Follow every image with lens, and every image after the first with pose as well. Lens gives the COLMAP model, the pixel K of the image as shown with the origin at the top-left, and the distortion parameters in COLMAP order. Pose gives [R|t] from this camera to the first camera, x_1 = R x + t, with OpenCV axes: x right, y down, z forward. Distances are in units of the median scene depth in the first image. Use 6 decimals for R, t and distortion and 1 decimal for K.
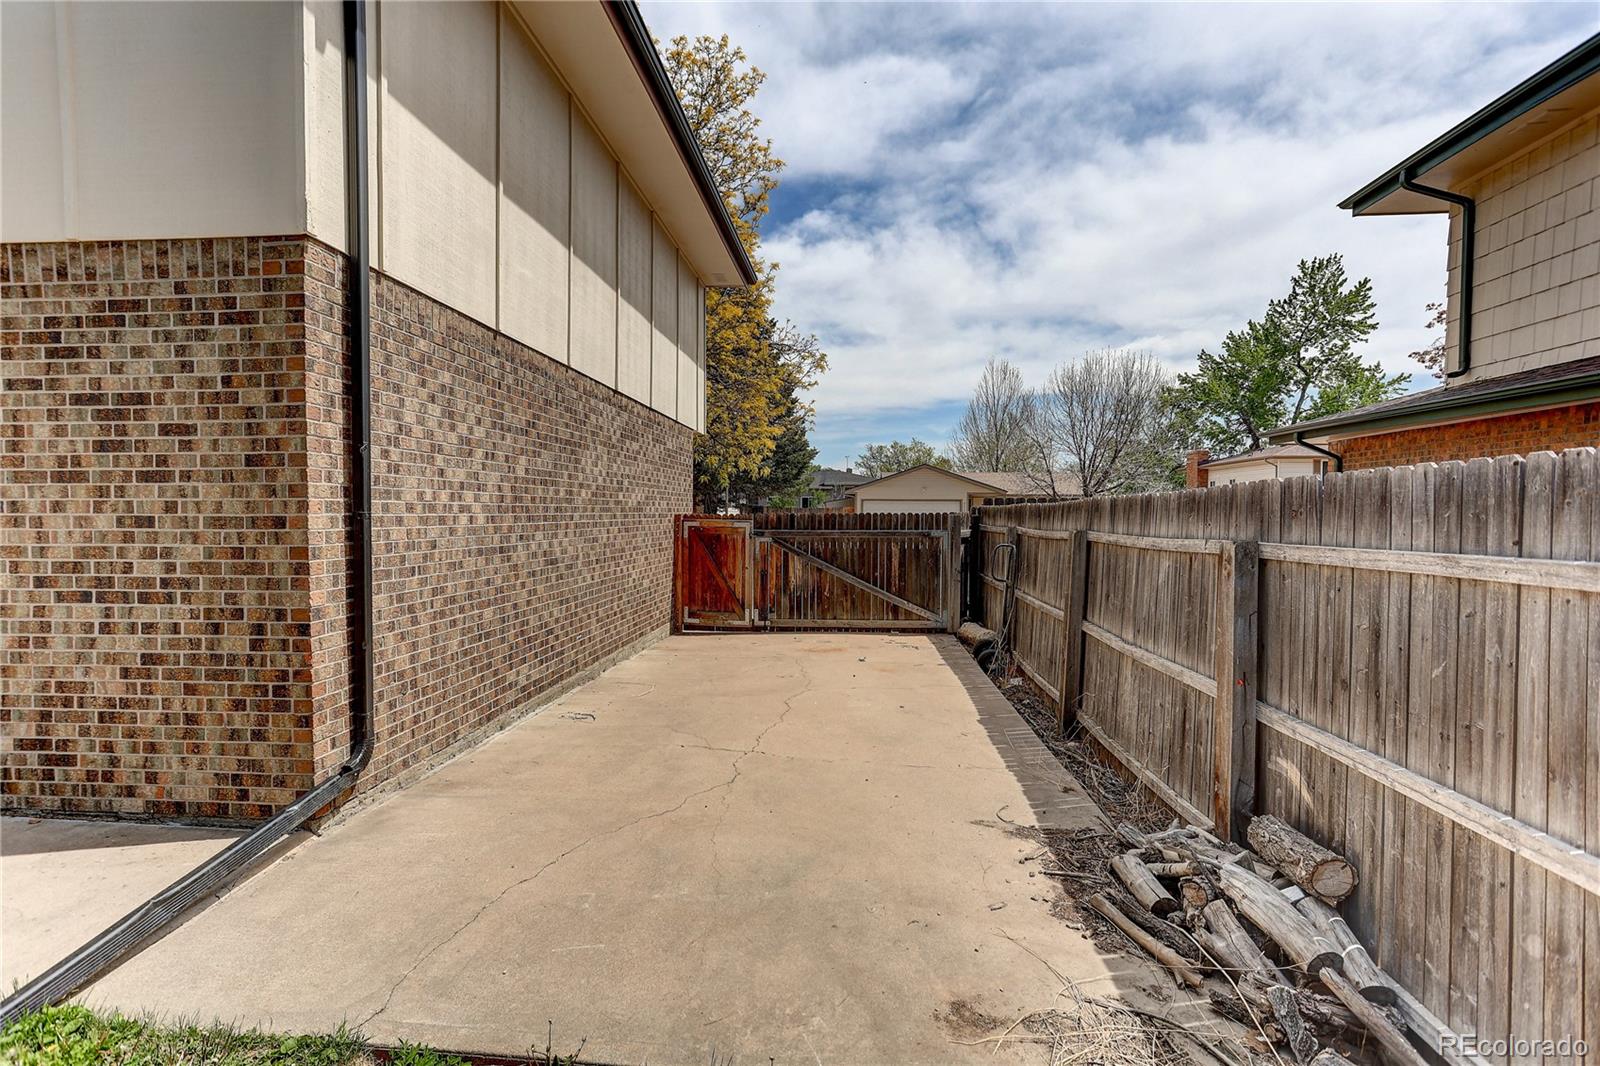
lens RADIAL K [[761.0, 0, 805.0], [0, 761.0, 534.7], [0, 0, 1]] dist [-0.102689, 0.056568]
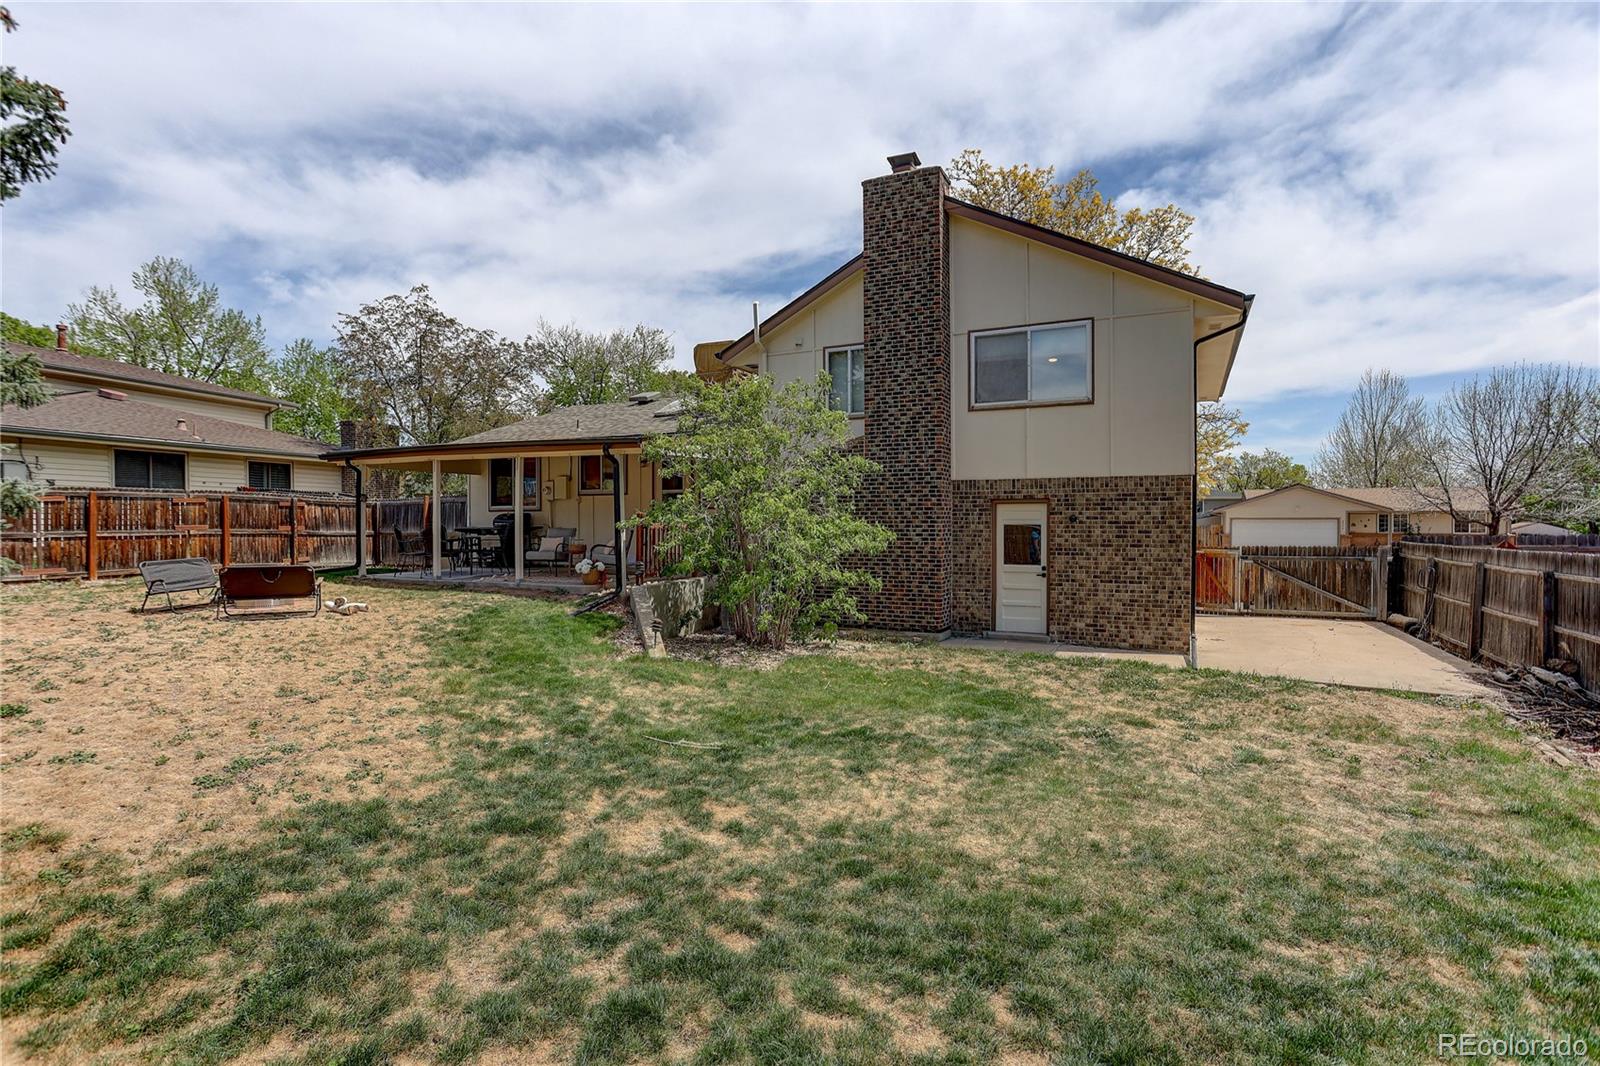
lens RADIAL K [[798.7, 0, 802.9], [0, 798.7, 534.5], [0, 0, 1]] dist [-0.018705, 0.027415]
pose [[0.935399, 0.003409, -0.353578, -0.352903], [-0.007121, 0.999932, -0.009197, -0.029909], [0.353523, 0.011120, 0.935360, -1.012246]]
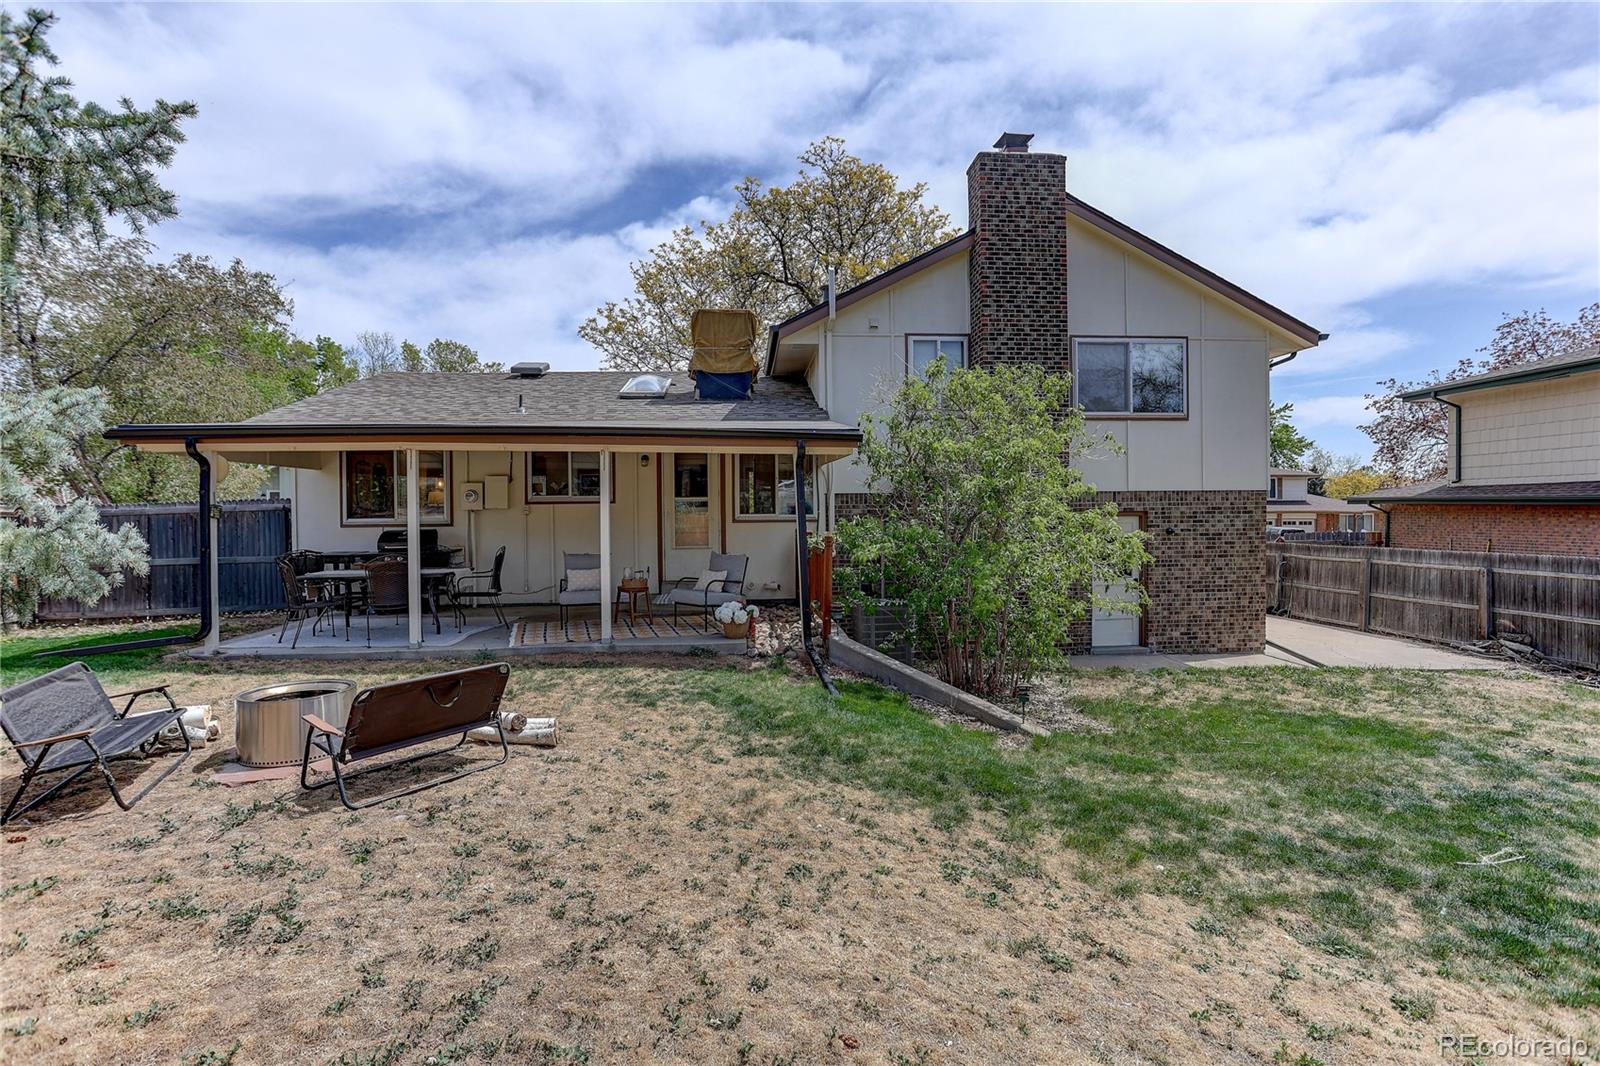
lens RADIAL K [[823.6, 0, 793.3], [0, 823.6, 535.9], [0, 0, 1]] dist [-0.045310, 0.046193]
pose [[0.985208, -0.015705, 0.170641, -1.243581], [0.015737, 0.999875, 0.001162, -0.073839], [-0.170638, 0.001541, 0.985333, -0.877478]]
